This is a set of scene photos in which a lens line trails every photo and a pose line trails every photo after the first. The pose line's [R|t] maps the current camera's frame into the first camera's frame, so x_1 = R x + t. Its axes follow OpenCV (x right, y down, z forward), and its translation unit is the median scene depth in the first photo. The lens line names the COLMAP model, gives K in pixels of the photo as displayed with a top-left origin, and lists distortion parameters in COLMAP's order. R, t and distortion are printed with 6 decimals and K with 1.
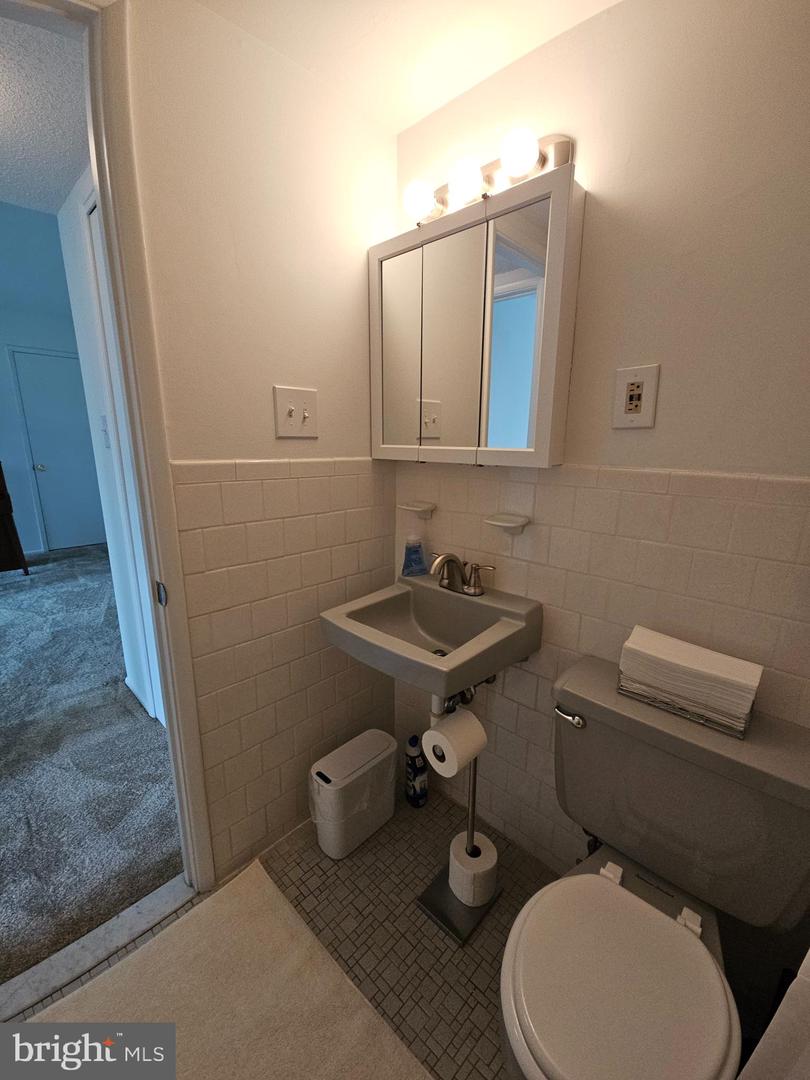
lens RADIAL K [[441.8, 0, 408.3], [0, 441.8, 542.7], [0, 0, 1]] dist [0.002937, -0.000021]
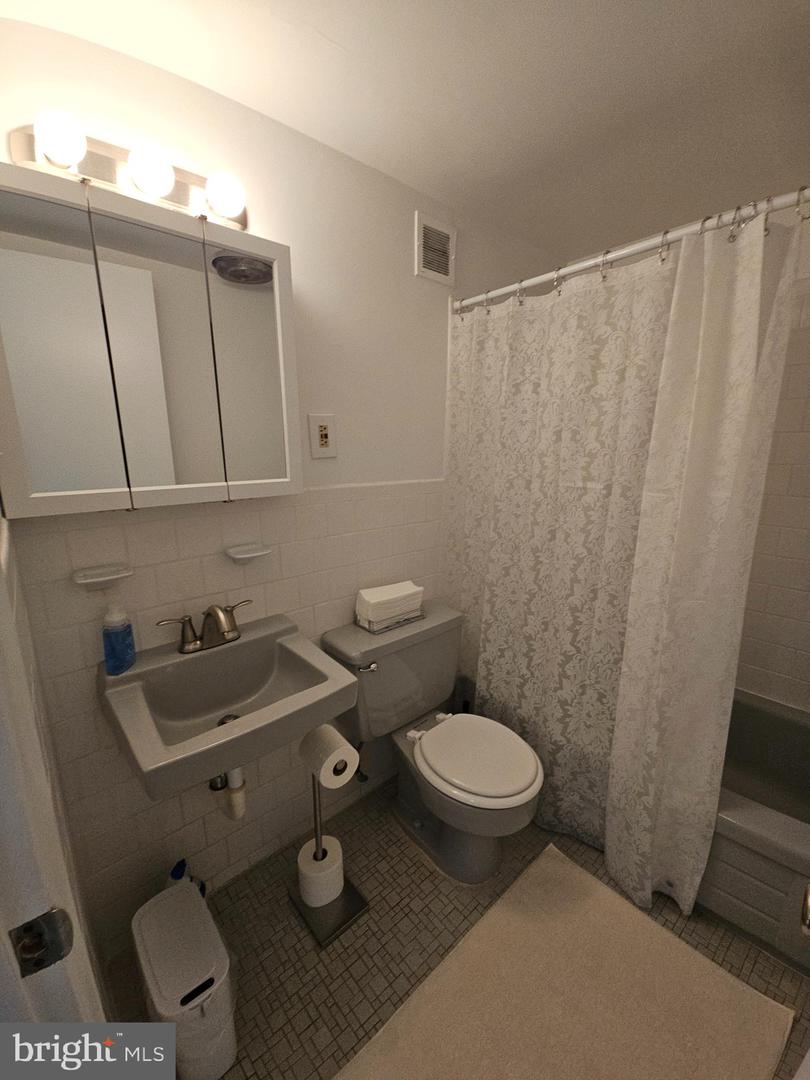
lens RADIAL K [[441.8, 0, 408.3], [0, 441.8, 542.7], [0, 0, 1]] dist [0.002937, -0.000021]
pose [[0.097928, -0.230532, 0.968124, -0.870456], [0.239277, 0.949718, 0.201946, -0.225558], [-0.966000, 0.211873, 0.148165, 0.604909]]
